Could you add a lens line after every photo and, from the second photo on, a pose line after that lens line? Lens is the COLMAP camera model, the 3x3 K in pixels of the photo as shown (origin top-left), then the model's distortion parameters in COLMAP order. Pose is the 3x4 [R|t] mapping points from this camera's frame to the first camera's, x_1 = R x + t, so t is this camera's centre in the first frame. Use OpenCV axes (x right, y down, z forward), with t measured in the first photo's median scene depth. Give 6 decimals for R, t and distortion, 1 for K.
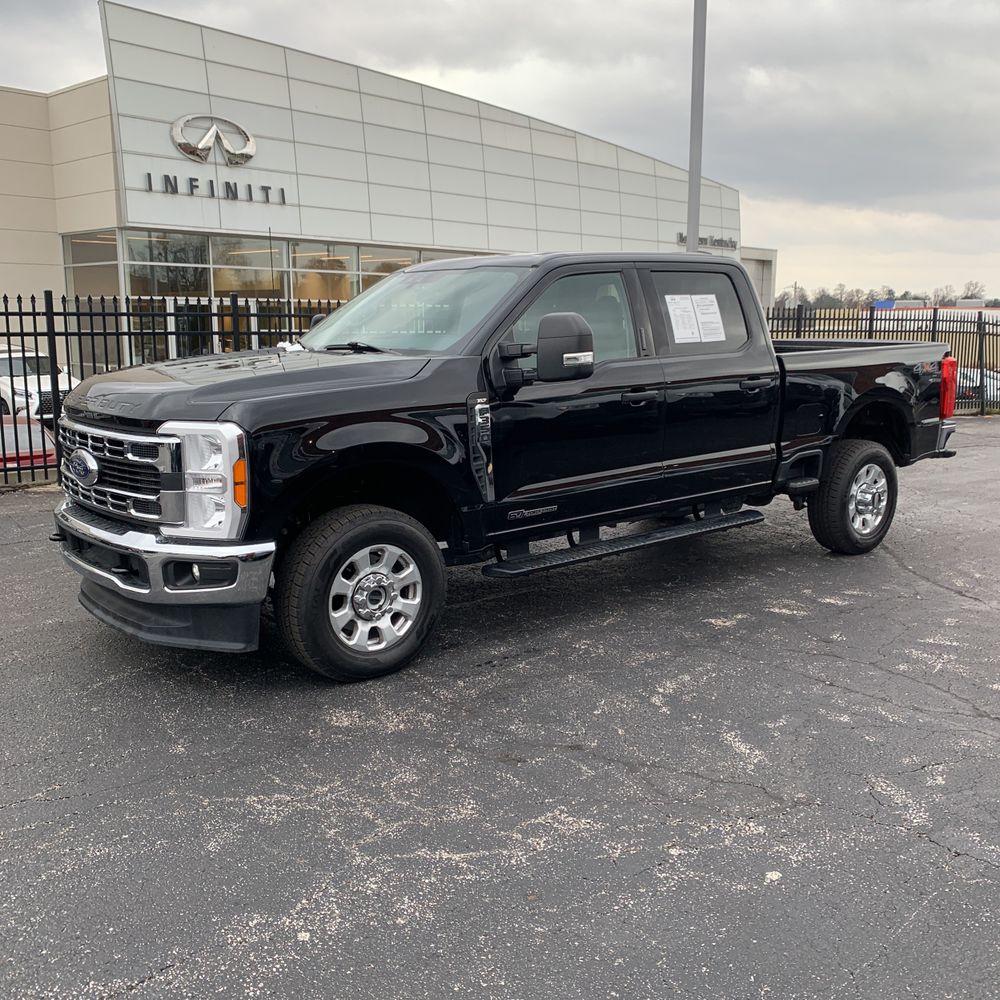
lens RADIAL K [[1042.0, 0, 519.4], [0, 1042.0, 515.9], [0, 0, 1]] dist [0.065111, -0.163478]
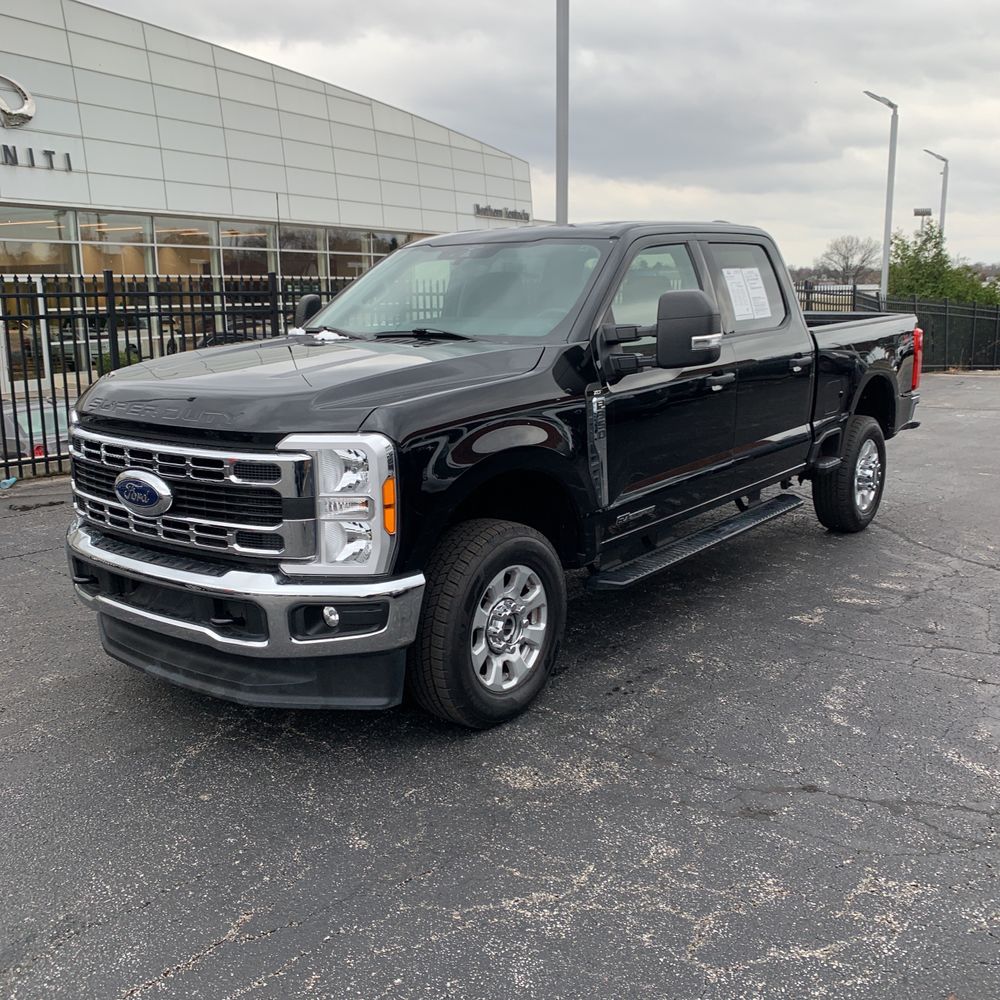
lens RADIAL K [[1045.5, 0, 500.0], [0, 1045.5, 500.0], [0, 0, 1]] dist [0.020243, -0.008576]
pose [[0.979315, -0.052459, 0.195423, -0.246321], [0.050260, 0.998605, 0.016198, -0.032352], [-0.196000, -0.006041, 0.980585, 0.129687]]
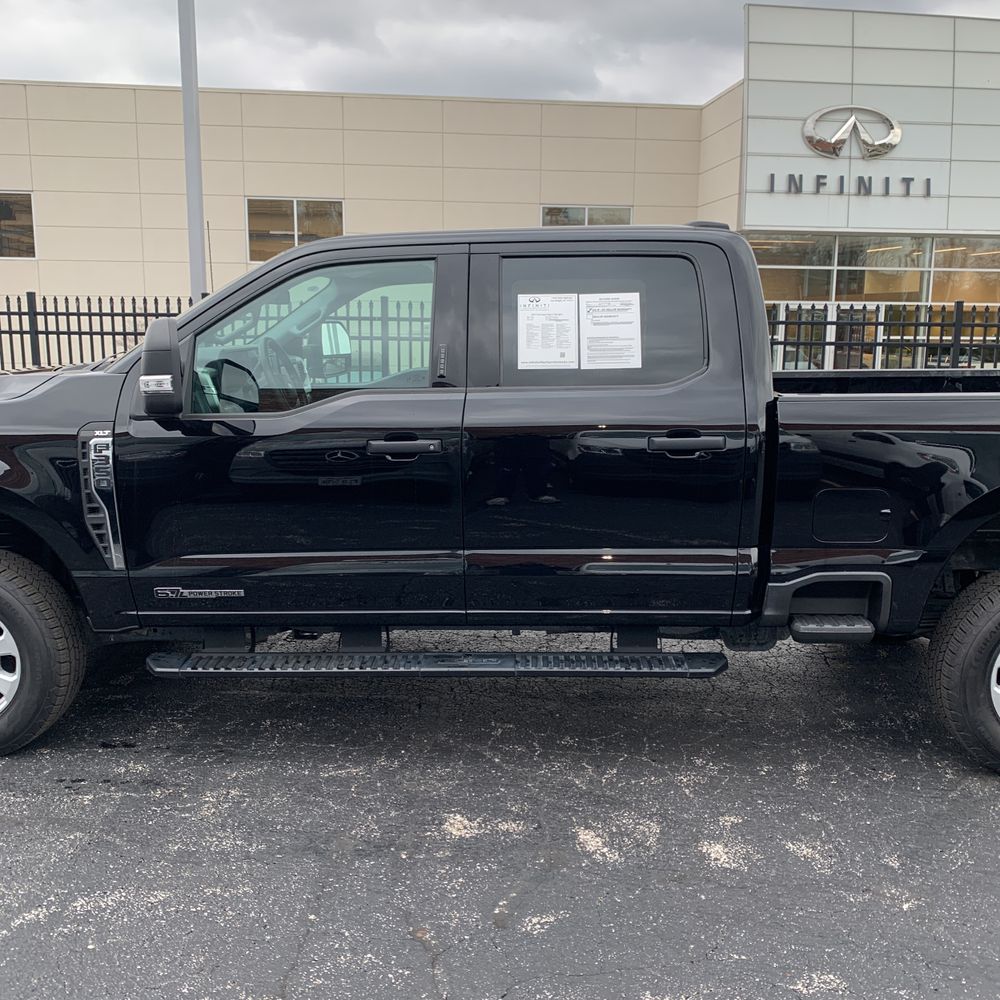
lens RADIAL K [[1045.5, 0, 500.0], [0, 1045.5, 500.0], [0, 0, 1]] dist [0.020243, -0.008576]
pose [[0.744600, 0.121843, -0.656297, 0.569542], [-0.134182, 0.990451, 0.031644, -0.105908], [0.653885, 0.064501, 0.753839, 0.522722]]
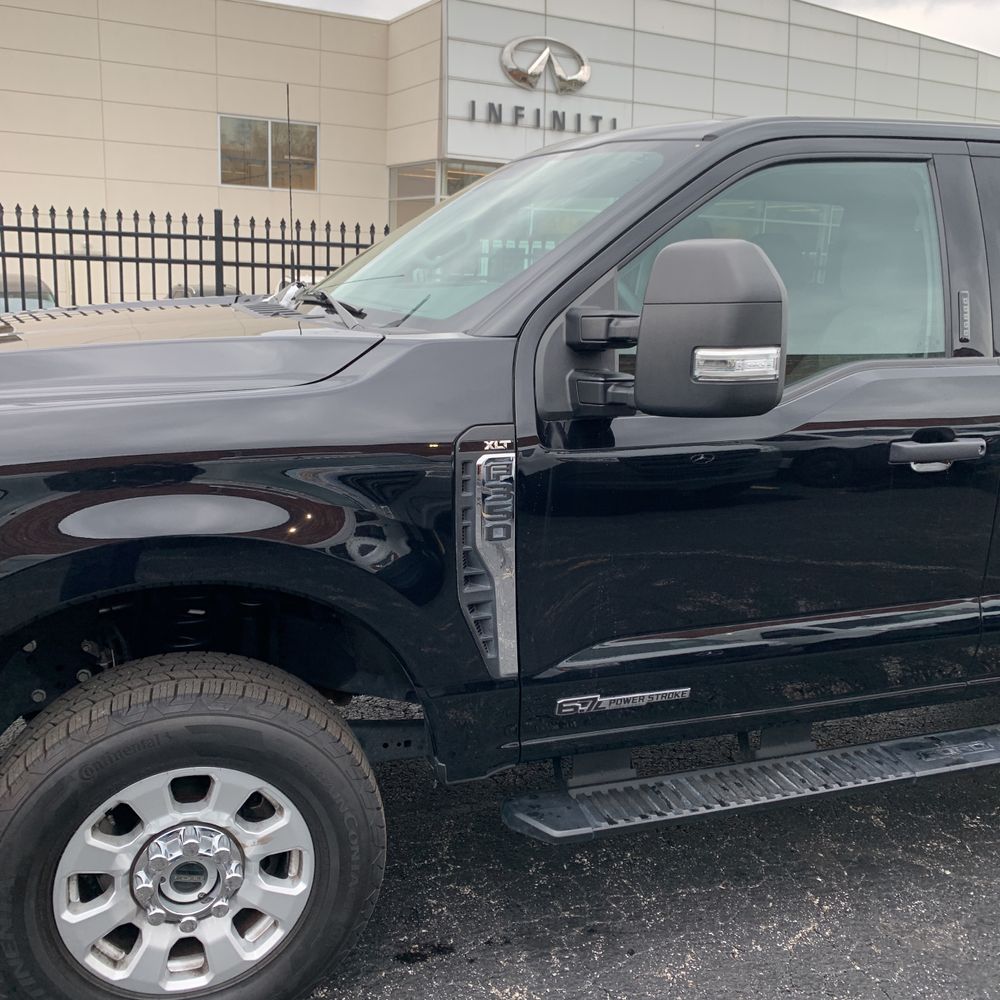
lens RADIAL K [[1043.0, 0, 488.4], [0, 1043.0, 490.6], [0, 0, 1]] dist [0.024719, -0.027792]
pose [[0.933038, 0.115869, -0.340610, 0.088088], [-0.107230, 0.993253, 0.044150, -0.093117], [0.343427, -0.004670, 0.939168, 0.508789]]
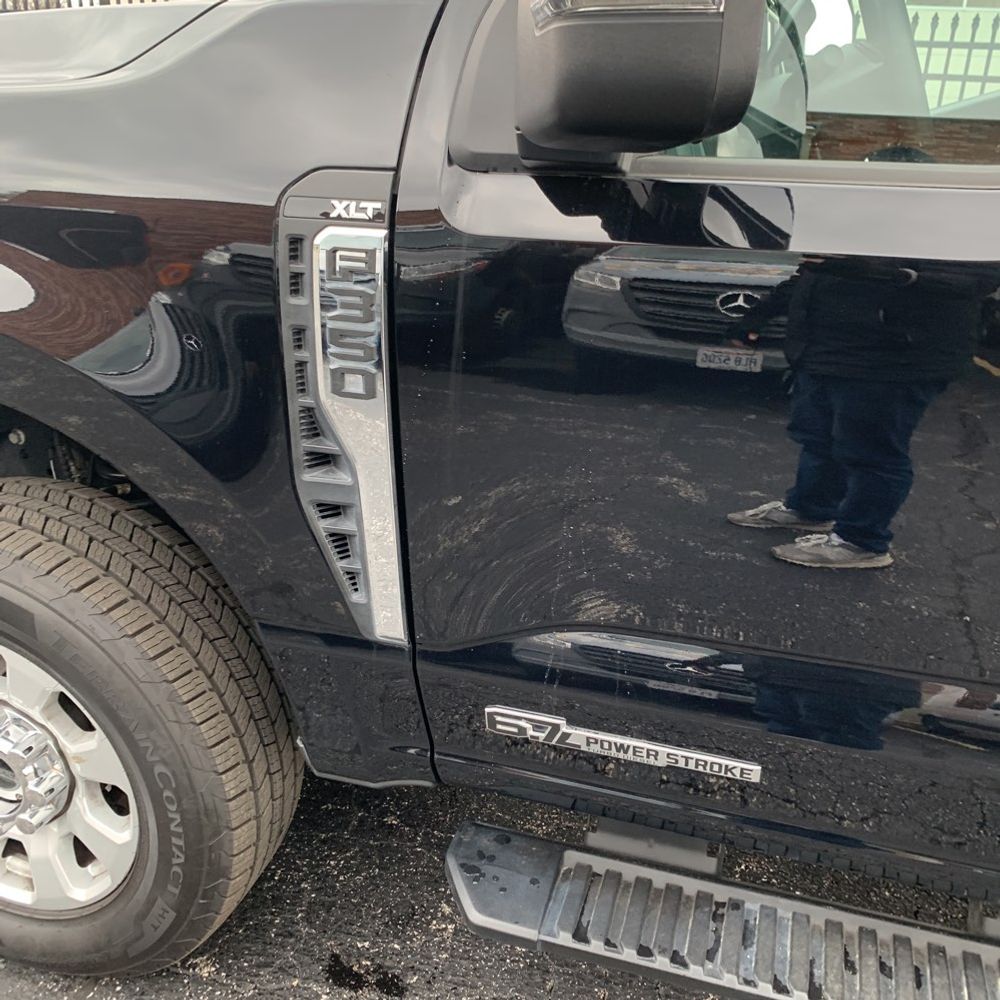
lens RADIAL K [[1035.8, 0, 502.9], [0, 1035.8, 541.5], [0, 0, 1]] dist [0.058769, -0.001310]
pose [[0.545649, 0.367046, -0.753356, 0.140411], [-0.199087, 0.930017, 0.308920, -0.100750], [0.814022, -0.018579, 0.580537, 0.755518]]
